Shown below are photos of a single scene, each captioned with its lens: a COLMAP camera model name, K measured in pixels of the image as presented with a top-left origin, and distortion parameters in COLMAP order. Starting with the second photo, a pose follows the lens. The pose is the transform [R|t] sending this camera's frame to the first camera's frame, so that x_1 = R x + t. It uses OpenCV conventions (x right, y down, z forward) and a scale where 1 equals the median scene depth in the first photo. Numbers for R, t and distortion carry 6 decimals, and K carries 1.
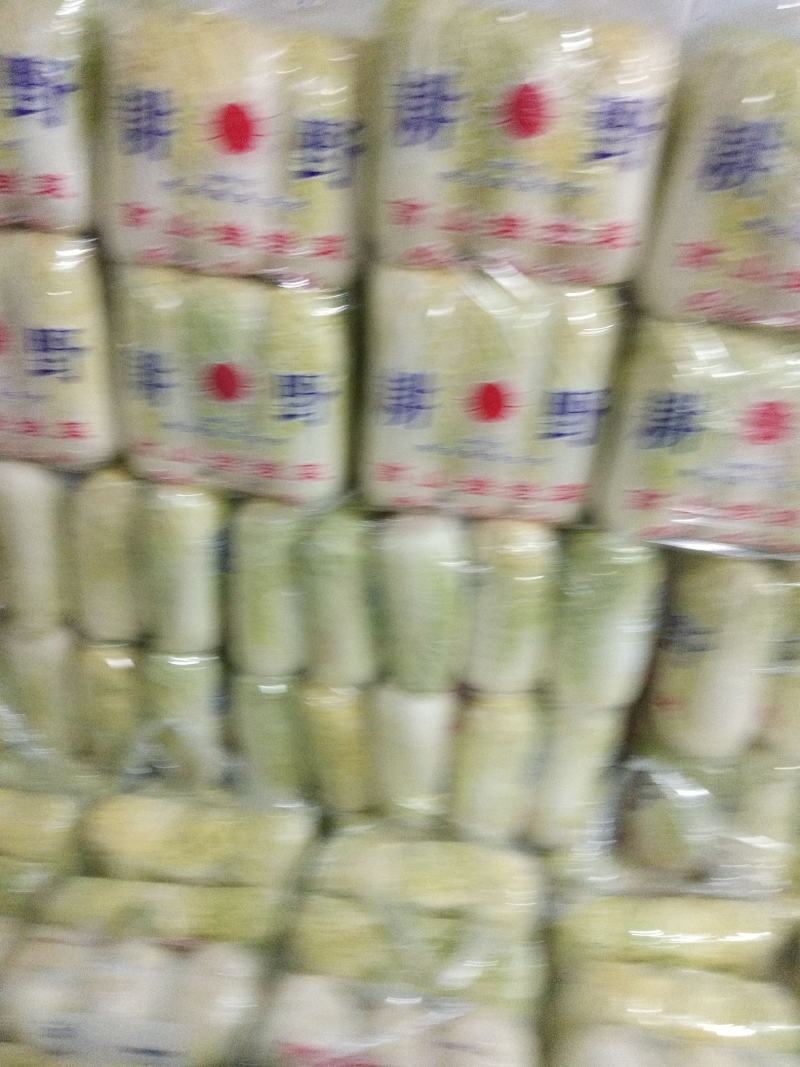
lens RADIAL K [[840.6, 0, 394.1], [0, 840.6, 535.5], [0, 0, 1]] dist [0.051703, -0.128997]
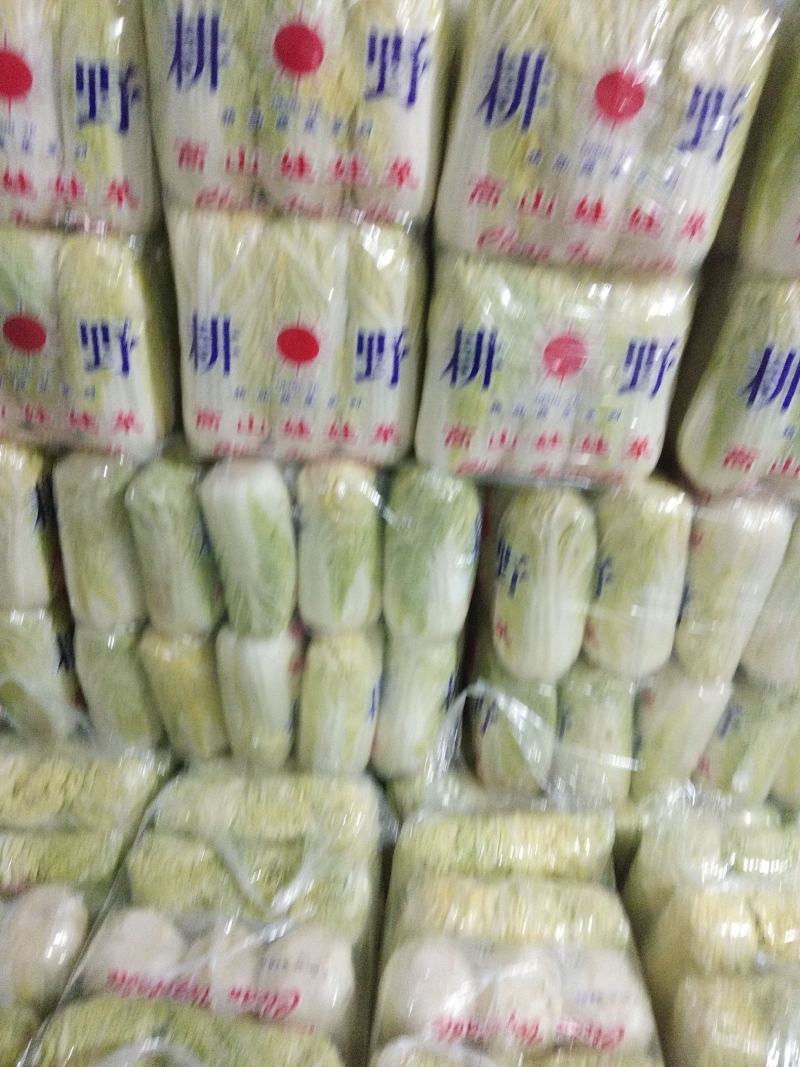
lens RADIAL K [[834.7, 0, 382.5], [0, 834.7, 538.9], [0, 0, 1]] dist [0.049703, -0.121324]
pose [[0.996468, -0.049626, 0.067738, 0.128811], [0.045342, 0.996959, 0.063381, 0.013179], [-0.070677, -0.060085, 0.995688, -0.018402]]
